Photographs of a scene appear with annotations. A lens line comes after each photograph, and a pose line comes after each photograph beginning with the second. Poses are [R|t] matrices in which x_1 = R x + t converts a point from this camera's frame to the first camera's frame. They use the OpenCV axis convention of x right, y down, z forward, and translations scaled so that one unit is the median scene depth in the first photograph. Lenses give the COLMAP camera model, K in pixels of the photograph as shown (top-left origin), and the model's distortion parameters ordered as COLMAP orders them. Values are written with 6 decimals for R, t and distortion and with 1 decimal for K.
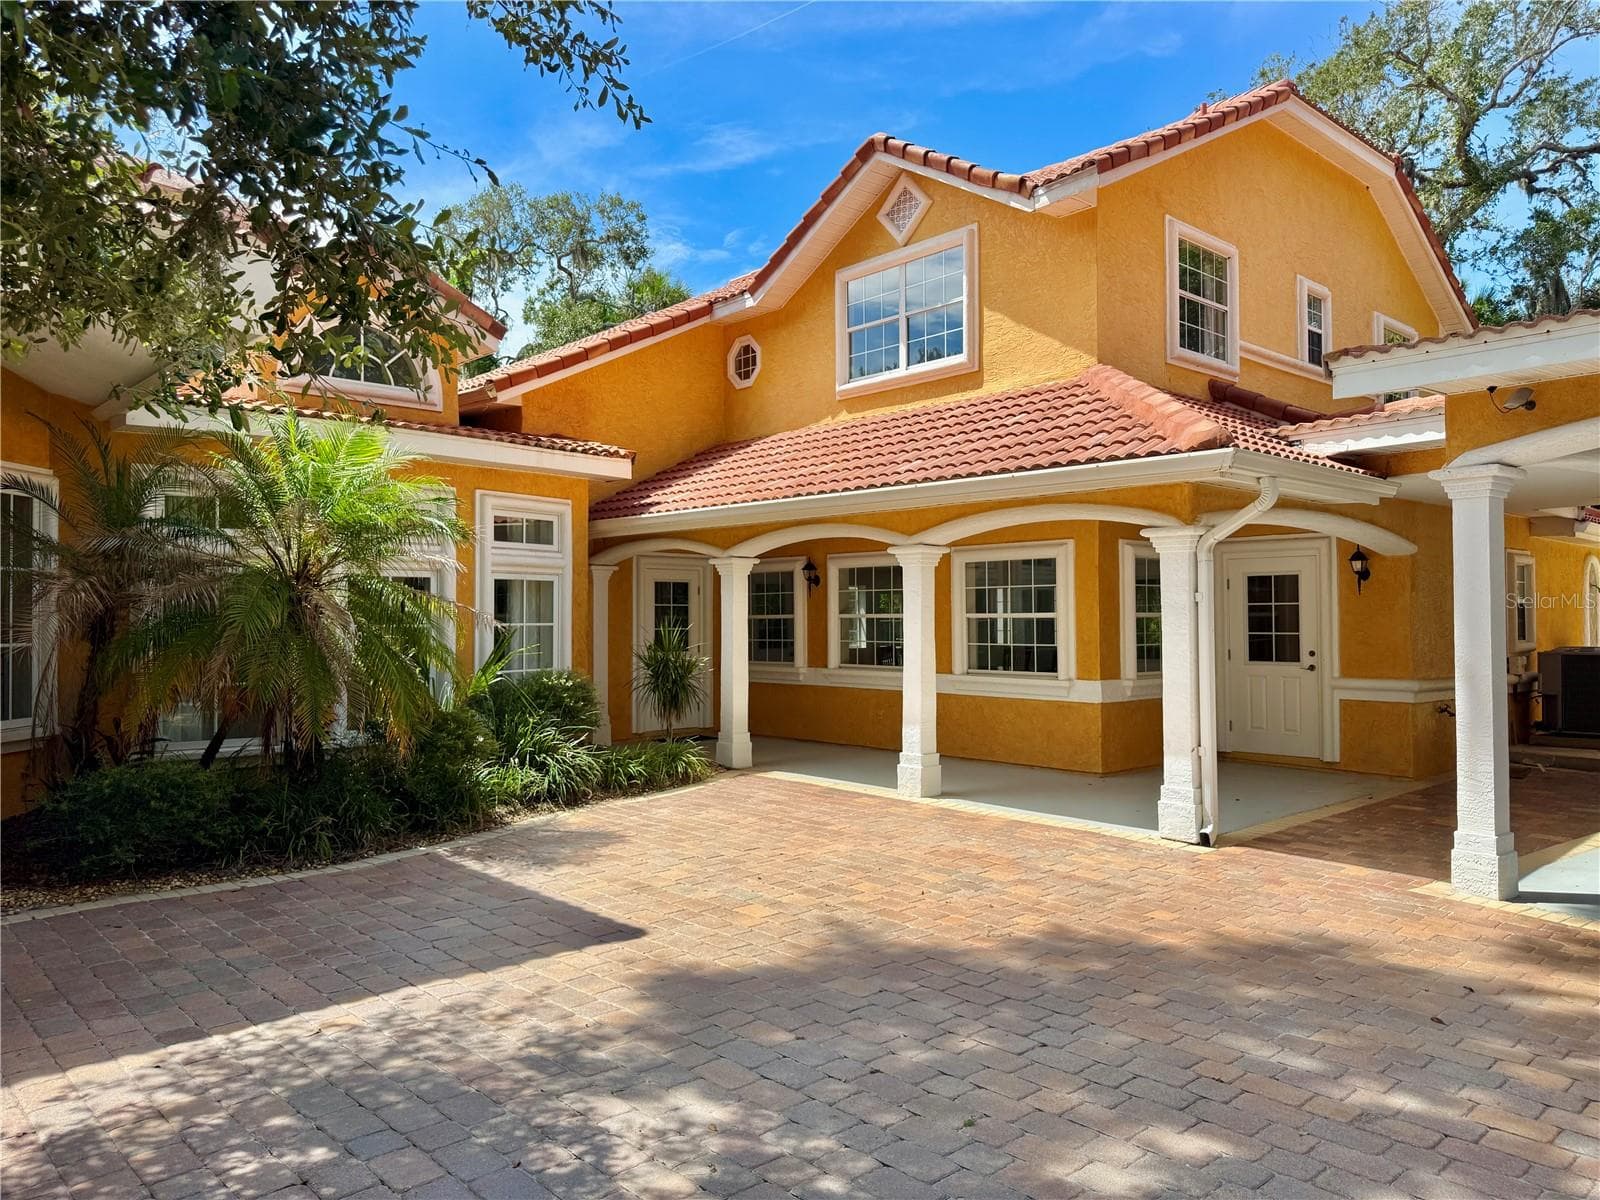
lens RADIAL K [[1123.3, 0, 801.9], [0, 1123.3, 595.3], [0, 0, 1]] dist [0.080645, -0.112412]
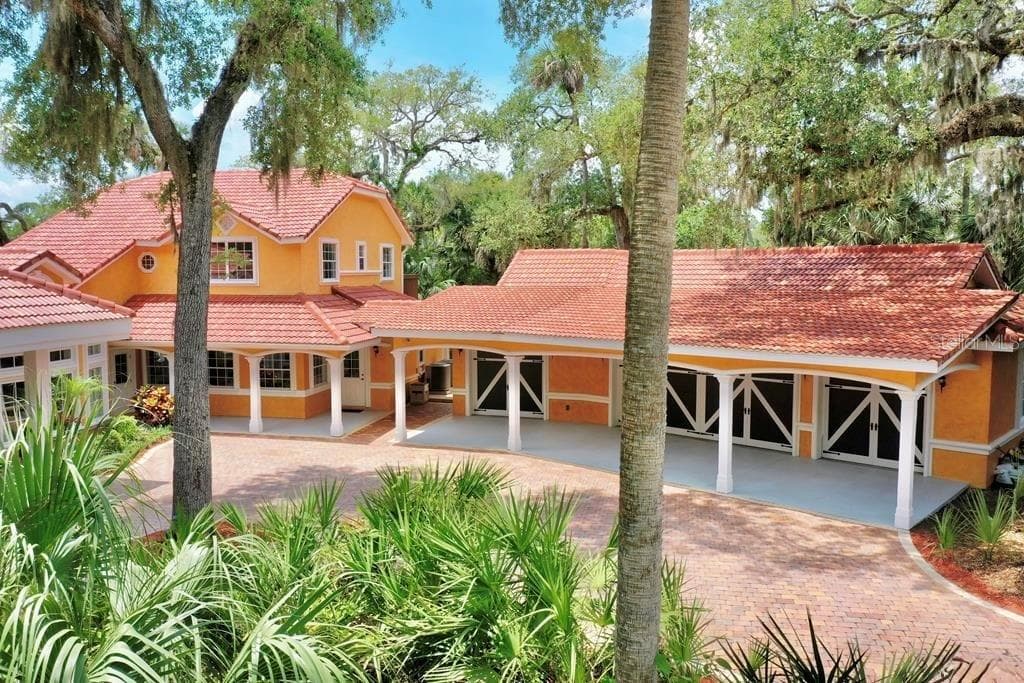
lens RADIAL K [[838.1, 0, 512.0], [0, 838.1, 341.5], [0, 0, 1]] dist [0.003400, 0.001894]
pose [[0.812479, -0.046575, 0.581127, -0.609105], [-0.014167, 0.994932, 0.099547, -0.294329], [-0.582818, -0.089113, 0.807701, -1.209553]]
